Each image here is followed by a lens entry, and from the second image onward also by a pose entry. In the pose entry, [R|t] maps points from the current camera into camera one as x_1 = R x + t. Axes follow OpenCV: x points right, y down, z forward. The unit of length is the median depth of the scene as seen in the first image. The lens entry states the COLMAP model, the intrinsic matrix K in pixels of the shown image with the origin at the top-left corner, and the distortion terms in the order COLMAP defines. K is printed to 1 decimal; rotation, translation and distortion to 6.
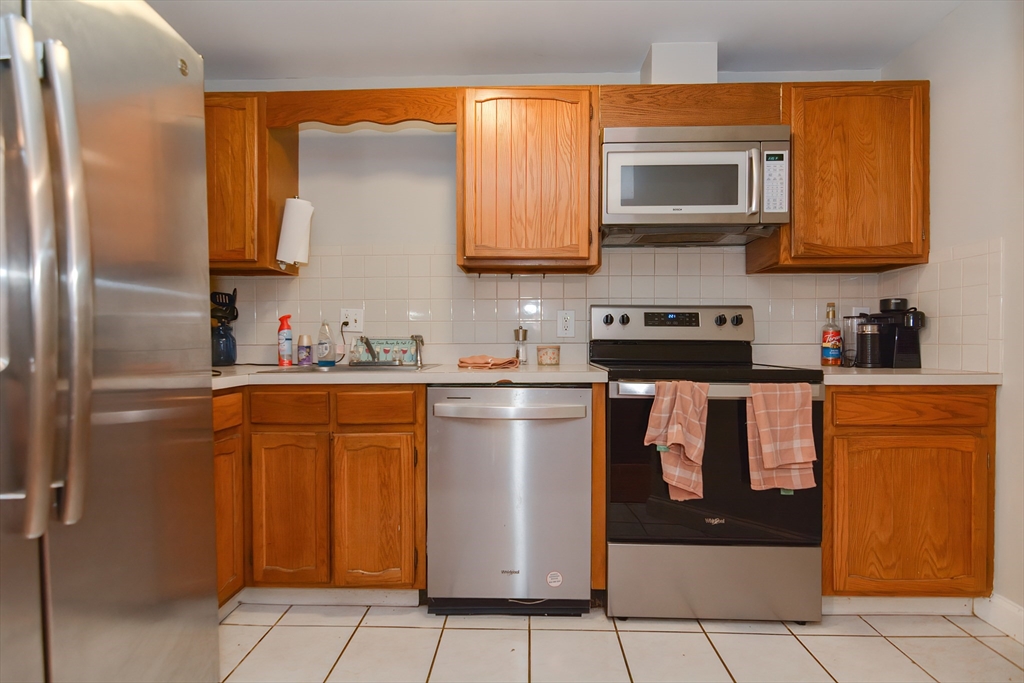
lens RADIAL K [[516.6, 0, 526.7], [0, 516.6, 336.3], [0, 0, 1]] dist [0.014068, -0.011791]
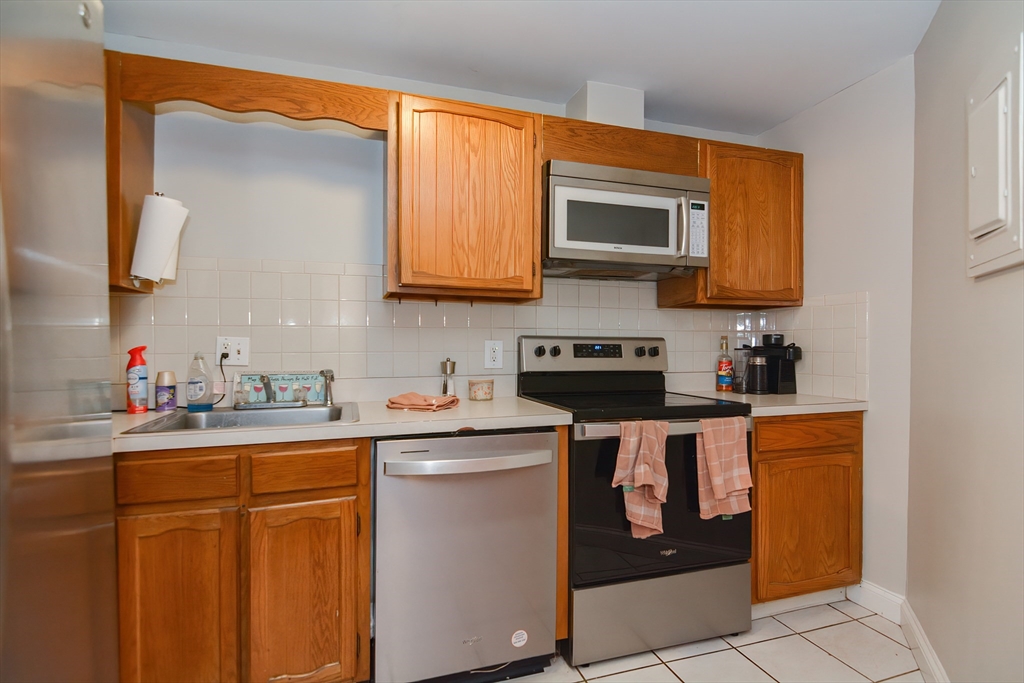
lens RADIAL K [[516.6, 0, 554.1], [0, 516.6, 338.1], [0, 0, 1]] dist [0.014068, -0.011791]
pose [[0.935247, 0.006352, 0.353938, -0.182805], [-0.003021, 0.999946, -0.009962, -0.052376], [-0.353982, 0.008248, 0.935216, 0.081867]]
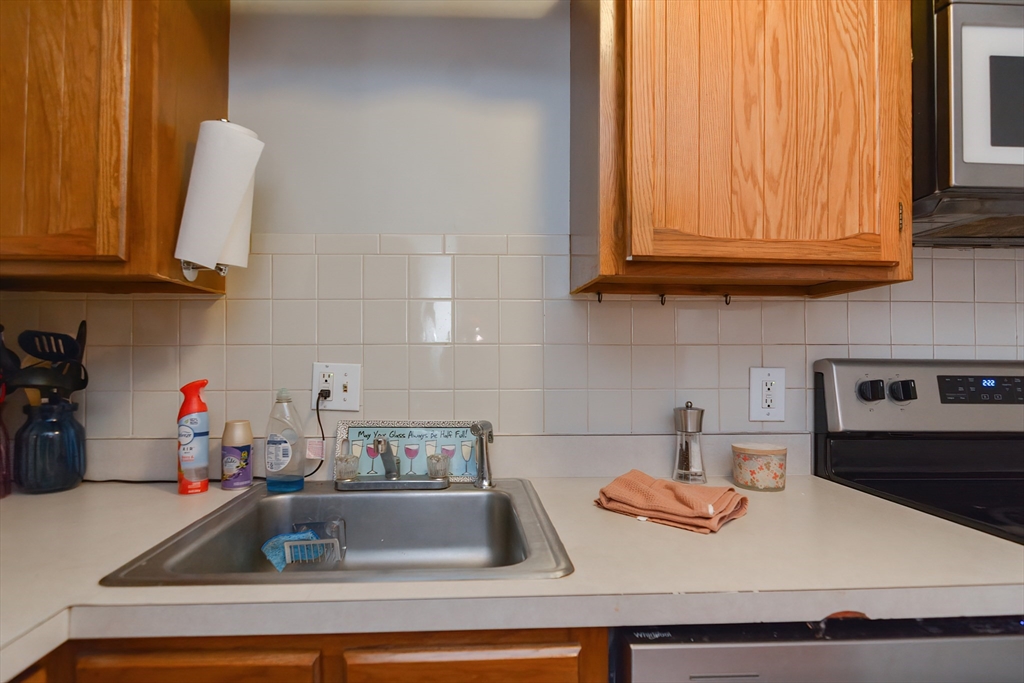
lens RADIAL K [[516.6, 0, 504.2], [0, 516.6, 336.2], [0, 0, 1]] dist [0.014068, -0.011791]
pose [[0.997720, 0.005679, 0.067253, -0.247804], [-0.002997, 0.999198, -0.039921, -0.069560], [-0.067426, 0.039628, 0.996937, 0.577350]]
